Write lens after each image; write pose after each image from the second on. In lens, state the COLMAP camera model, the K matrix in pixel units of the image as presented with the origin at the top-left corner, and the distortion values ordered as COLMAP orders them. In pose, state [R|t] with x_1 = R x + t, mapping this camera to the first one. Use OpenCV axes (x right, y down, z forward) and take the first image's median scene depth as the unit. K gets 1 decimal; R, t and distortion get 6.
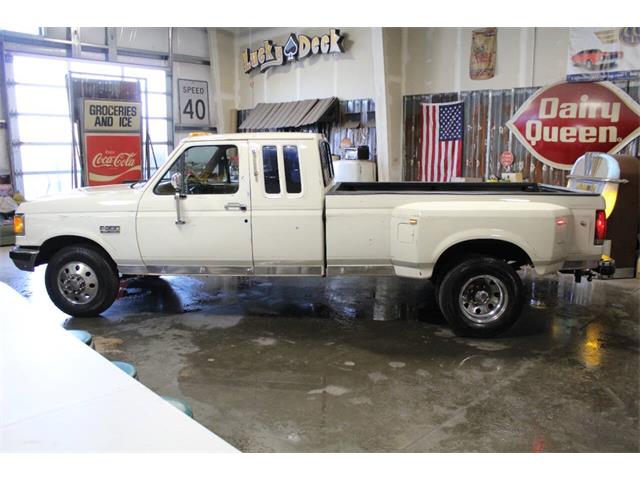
lens RADIAL K [[538.3, 0, 320.0], [0, 538.3, 240.0], [0, 0, 1]] dist [-0.189048, 0.140981]
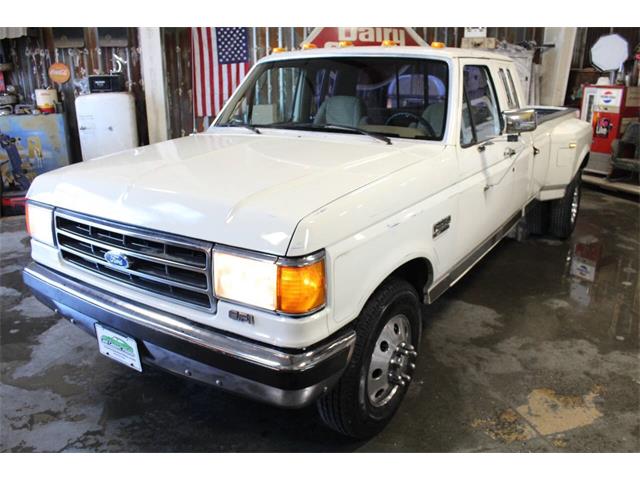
lens RADIAL K [[538.3, 0, 320.0], [0, 538.3, 240.0], [0, 0, 1]] dist [-0.189048, 0.140981]
pose [[0.486656, -0.256132, 0.835202, -0.734025], [0.148970, 0.966381, 0.209559, -0.105901], [-0.860798, 0.022437, 0.508452, 0.698358]]
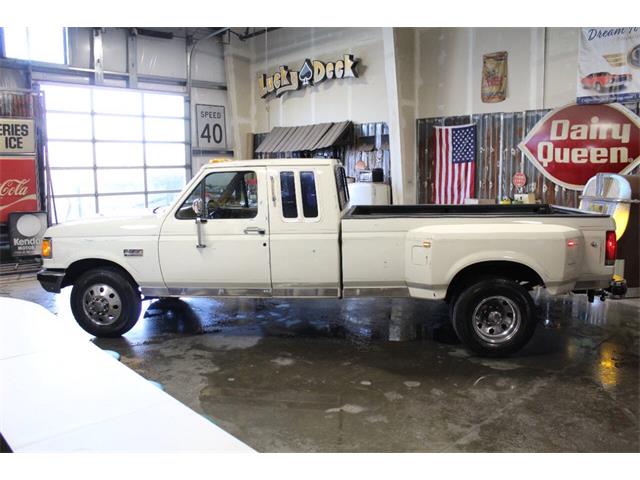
lens RADIAL K [[538.3, 0, 320.0], [0, 538.3, 240.0], [0, 0, 1]] dist [-0.189048, 0.140981]
pose [[0.999613, -0.005276, -0.027315, -0.002601], [0.004260, 0.999302, -0.037119, -0.004499], [0.027492, 0.036988, 0.998937, -0.026358]]
